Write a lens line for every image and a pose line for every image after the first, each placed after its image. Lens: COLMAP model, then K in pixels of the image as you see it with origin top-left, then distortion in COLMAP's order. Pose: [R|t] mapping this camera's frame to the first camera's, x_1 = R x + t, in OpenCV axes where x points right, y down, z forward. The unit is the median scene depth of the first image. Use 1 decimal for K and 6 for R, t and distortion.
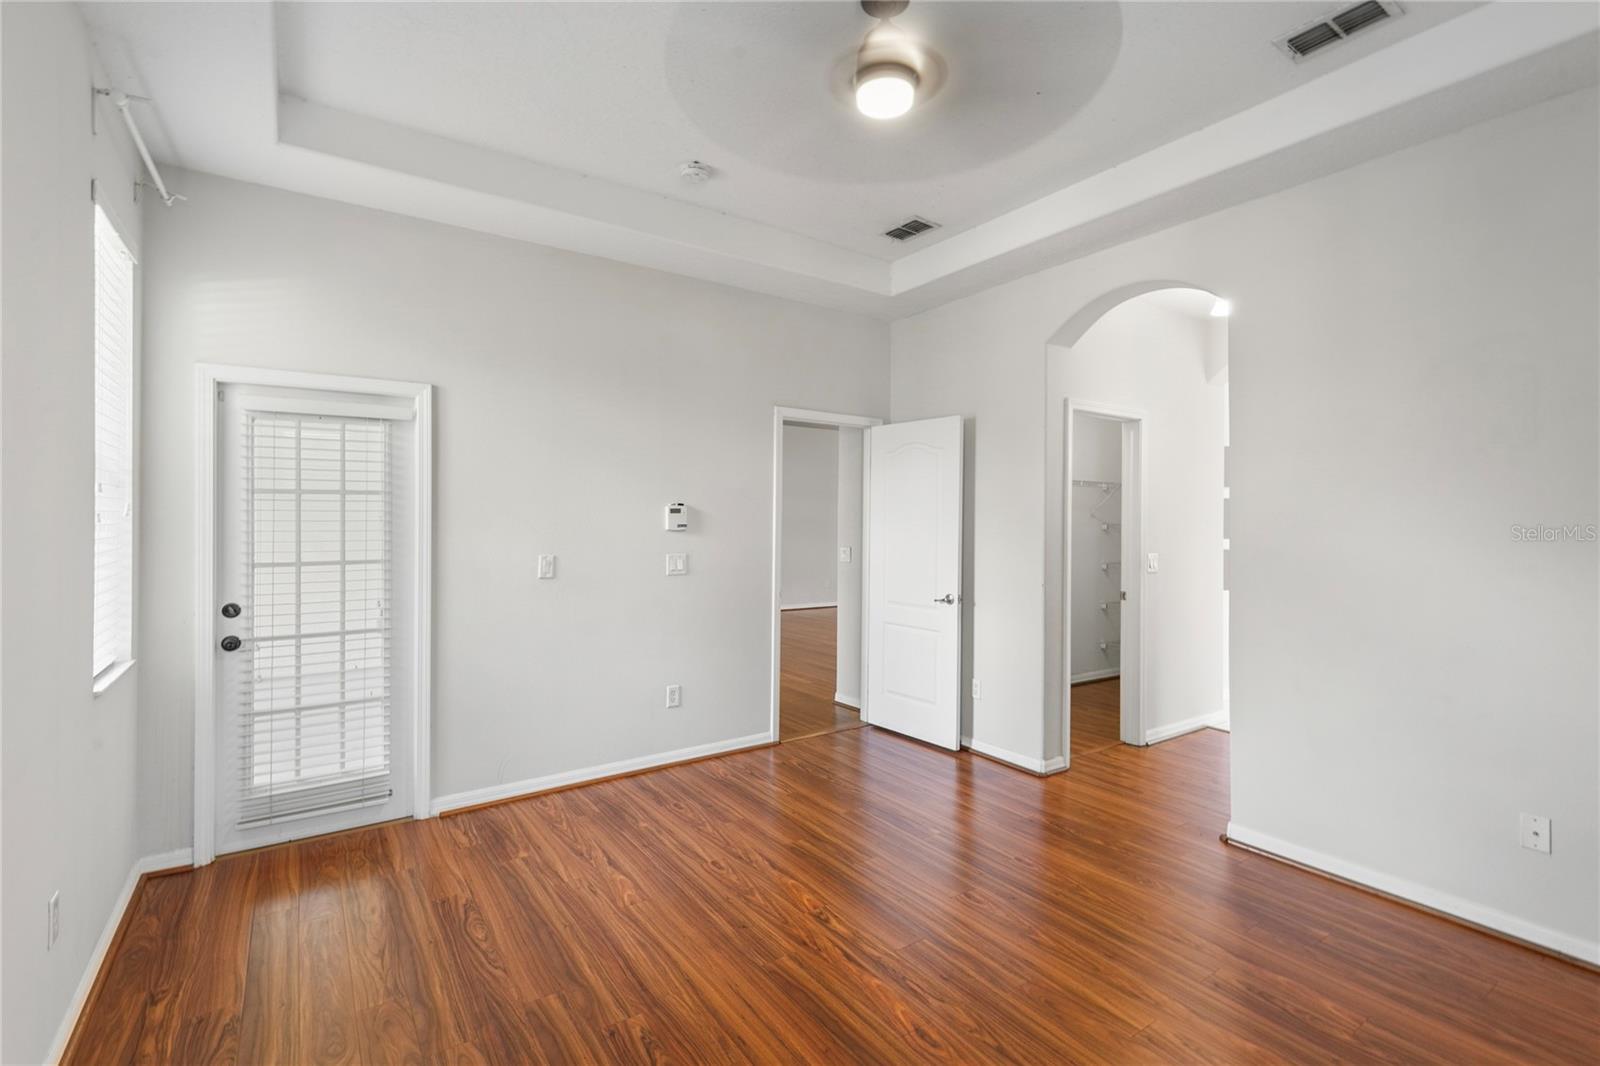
lens RADIAL K [[730.4, 0, 797.3], [0, 730.4, 528.7], [0, 0, 1]] dist [0.025030, -0.000388]
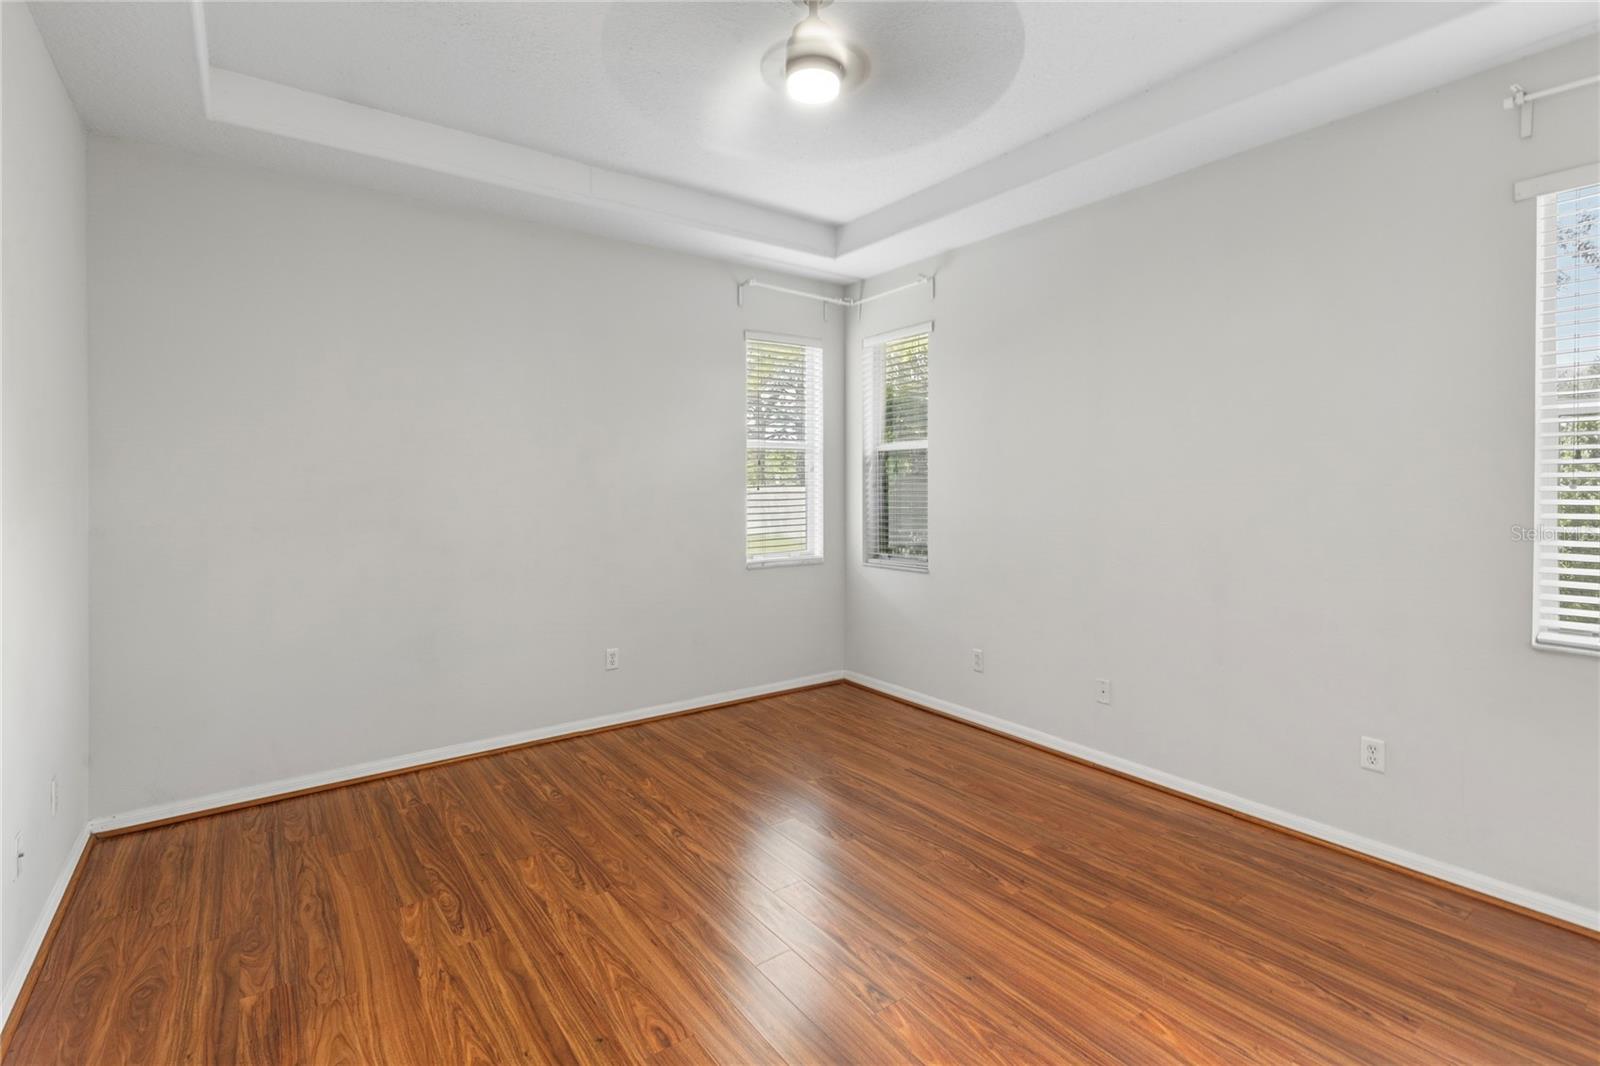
lens RADIAL K [[730.4, 0, 797.3], [0, 730.4, 528.7], [0, 0, 1]] dist [0.025030, -0.000388]
pose [[-0.999709, -0.005381, -0.023528, 0.147930], [-0.007048, 0.997424, 0.071382, -0.020173], [0.023083, 0.071527, -0.997171, 1.853809]]
